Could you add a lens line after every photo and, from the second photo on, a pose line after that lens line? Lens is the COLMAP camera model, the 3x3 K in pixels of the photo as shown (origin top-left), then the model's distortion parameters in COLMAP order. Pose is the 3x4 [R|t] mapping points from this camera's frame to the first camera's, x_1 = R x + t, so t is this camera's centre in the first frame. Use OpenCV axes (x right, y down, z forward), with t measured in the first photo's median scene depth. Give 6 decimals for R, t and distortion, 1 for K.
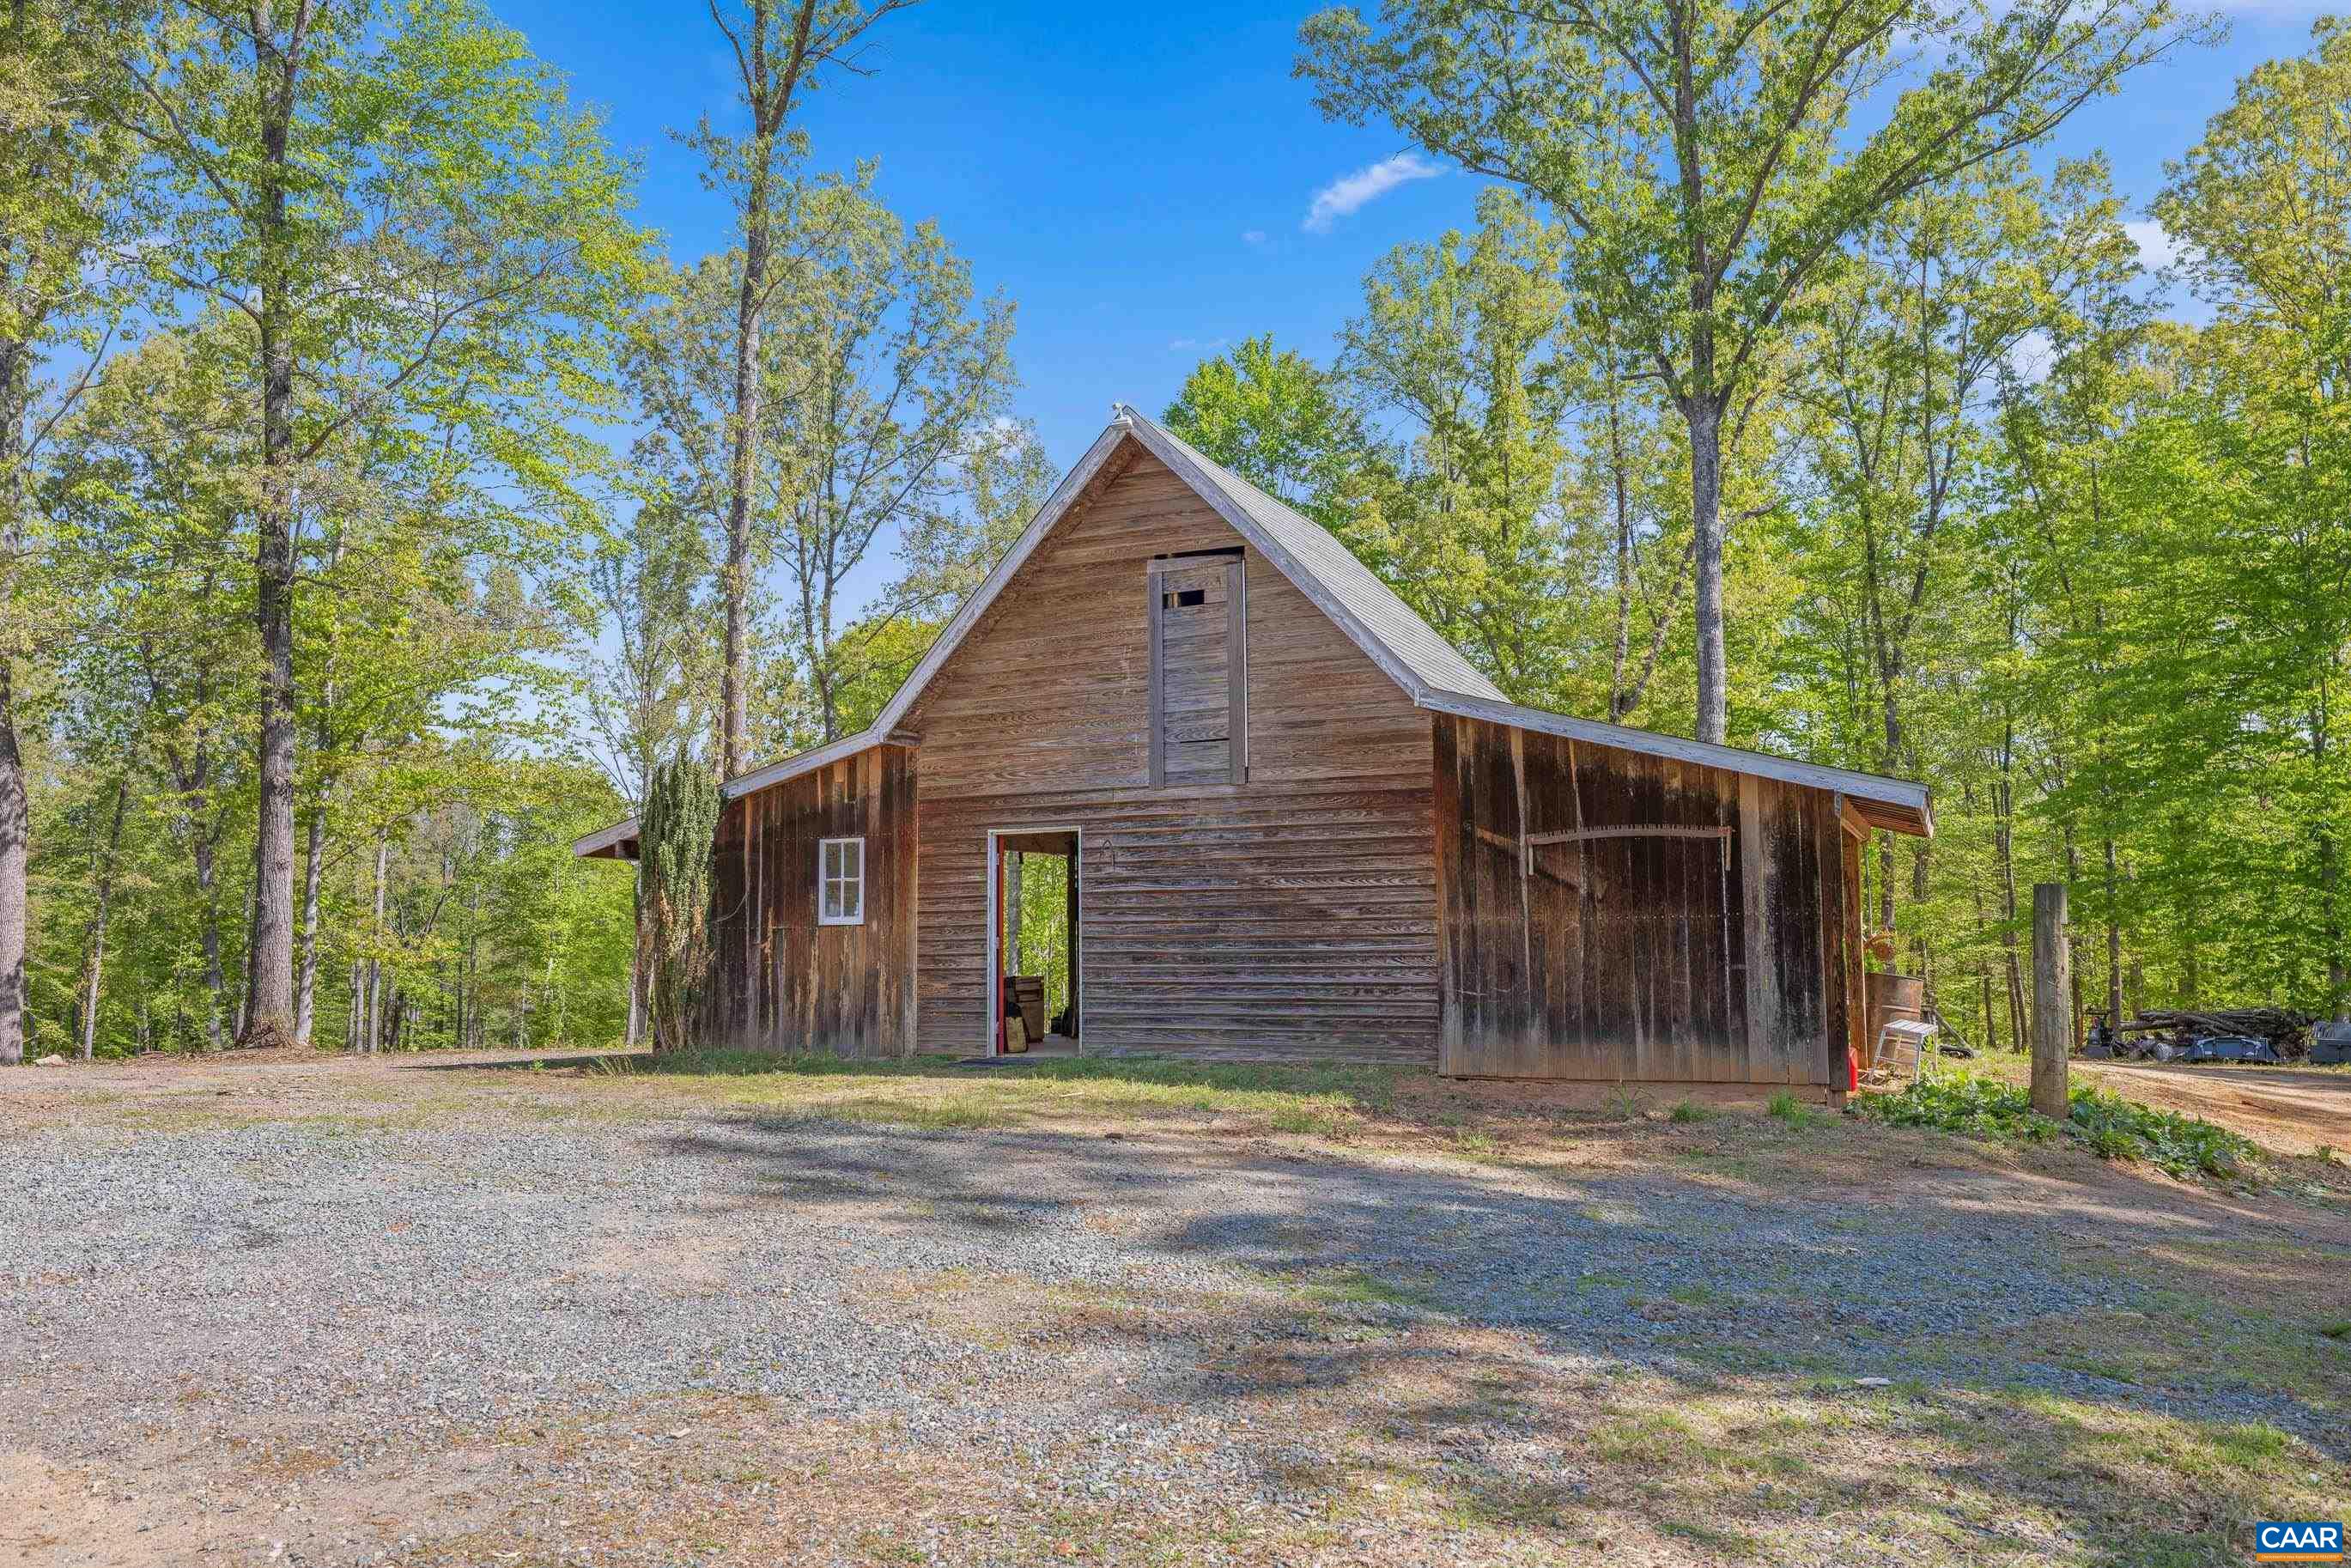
lens RADIAL K [[1738.3, 0, 1175.5], [0, 1738.3, 784.0], [0, 0, 1]] dist [-0.004503, -0.000754]
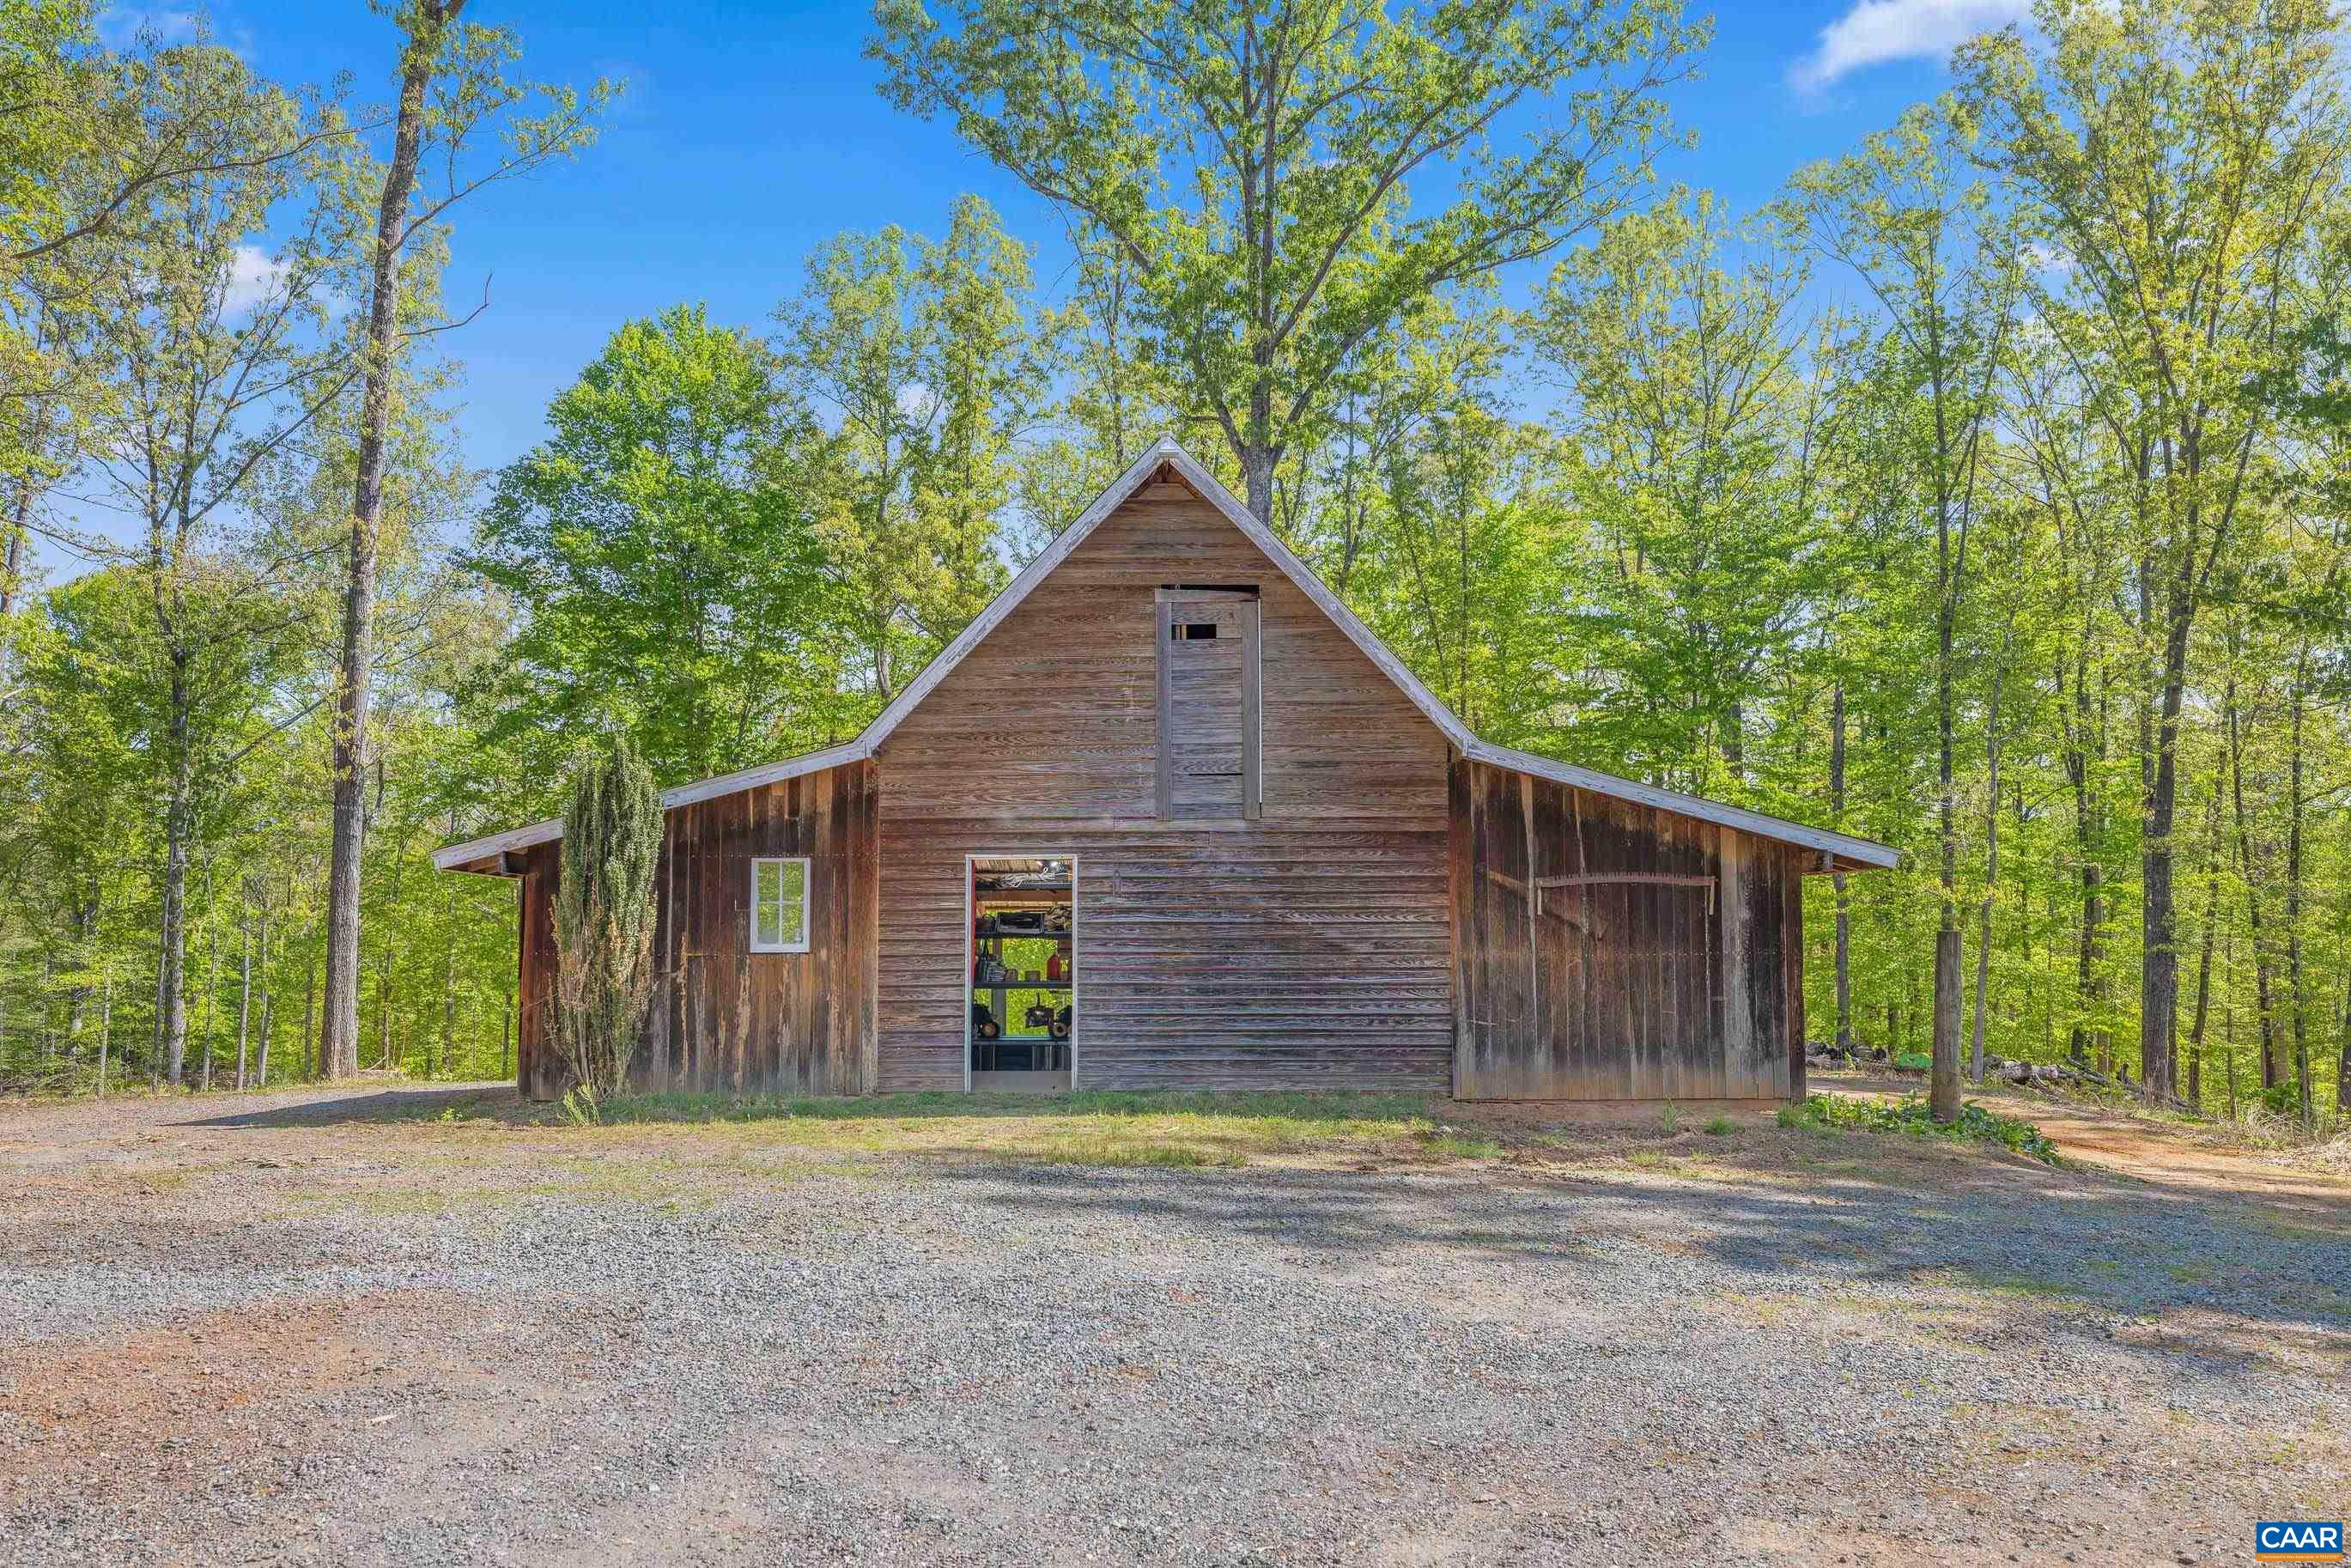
lens RADIAL K [[1815.3, 0, 1175.5], [0, 1815.3, 784.0], [0, 0, 1]] dist [0.001973, -0.000426]
pose [[0.903142, 0.046423, 0.426824, -0.447238], [-0.045068, 0.998896, -0.013281, -0.004154], [-0.426969, -0.007241, 0.904237, 0.055539]]
